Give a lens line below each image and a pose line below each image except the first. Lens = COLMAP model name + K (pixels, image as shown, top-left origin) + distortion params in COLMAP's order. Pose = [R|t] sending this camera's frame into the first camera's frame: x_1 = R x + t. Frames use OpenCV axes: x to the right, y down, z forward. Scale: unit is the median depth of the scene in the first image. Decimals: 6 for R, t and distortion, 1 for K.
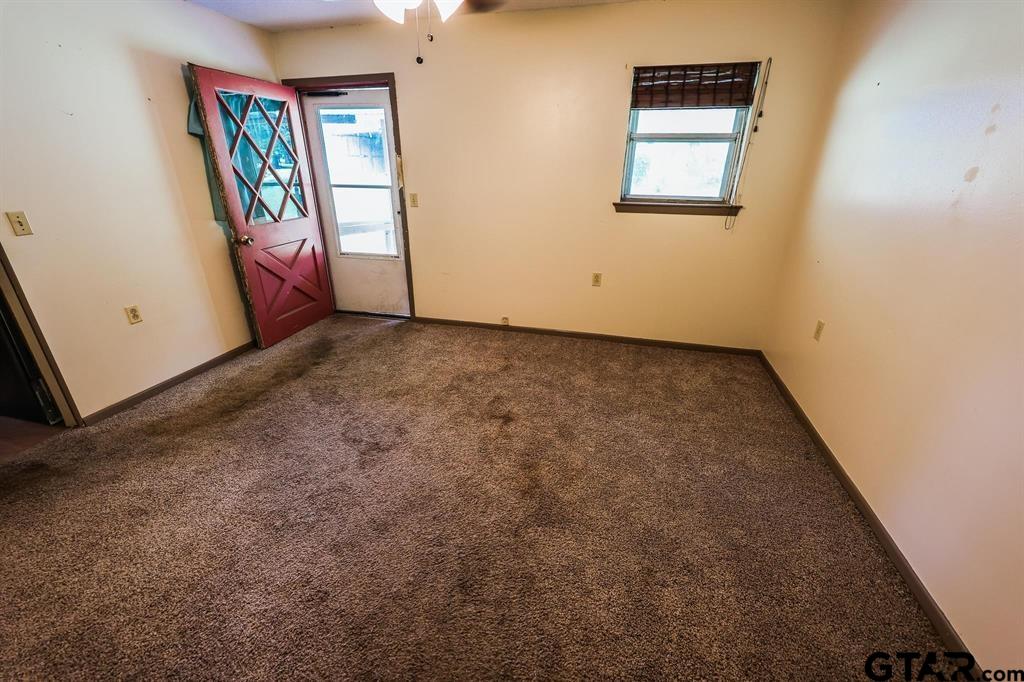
lens RADIAL K [[423.7, 0, 512.0], [0, 423.7, 341.0], [0, 0, 1]] dist [-0.000456, 0.000201]
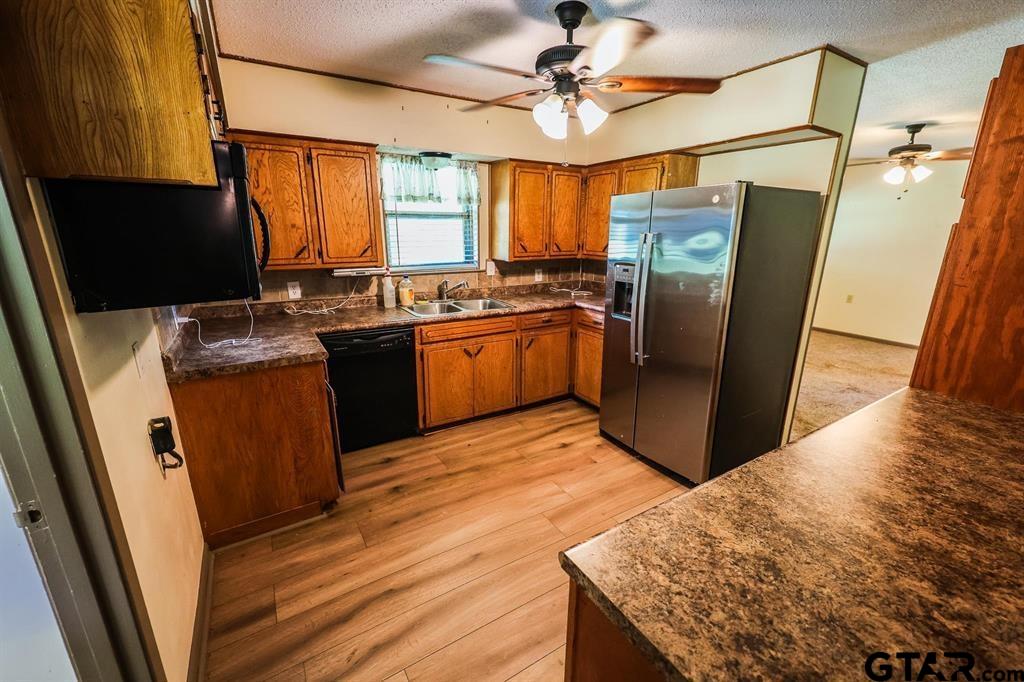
lens RADIAL K [[424.5, 0, 513.2], [0, 424.5, 344.8], [0, 0, 1]] dist [0.002307, 0.000079]
pose [[0.687733, -0.194028, 0.699554, -1.942337], [0.275767, 0.961214, -0.004505, -0.245682], [-0.671547, 0.196012, 0.714565, 0.490223]]
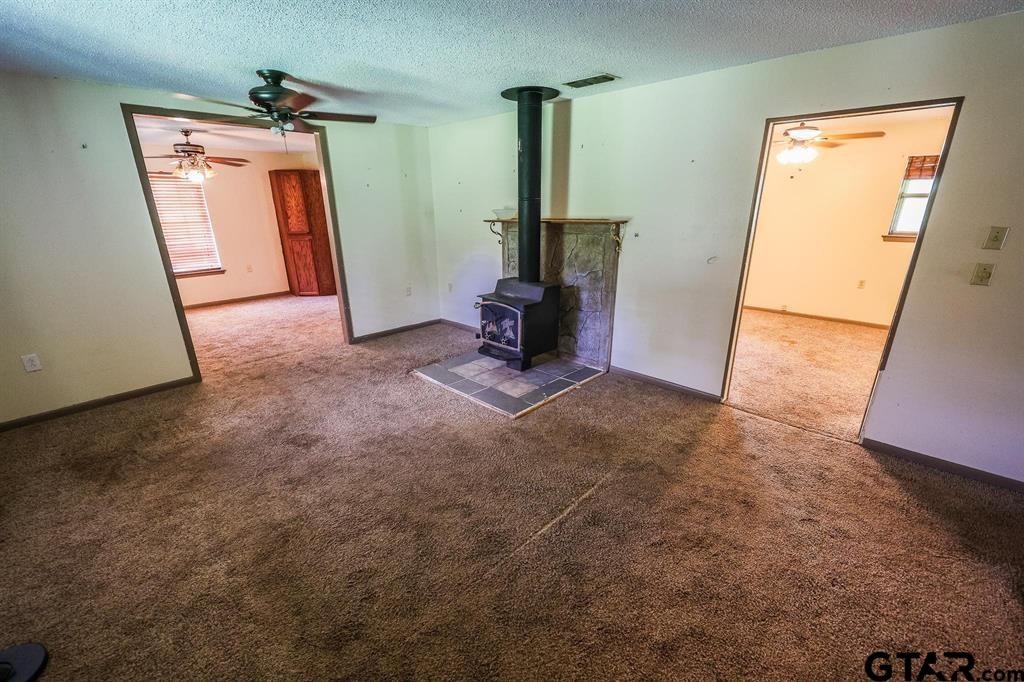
lens RADIAL K [[424.5, 0, 513.2], [0, 424.5, 344.8], [0, 0, 1]] dist [0.002307, 0.000079]
pose [[0.878587, 0.141592, -0.456111, -0.209817], [-0.174549, 0.984170, -0.030706, 0.404961], [0.444543, 0.106592, 0.889393, -1.090667]]
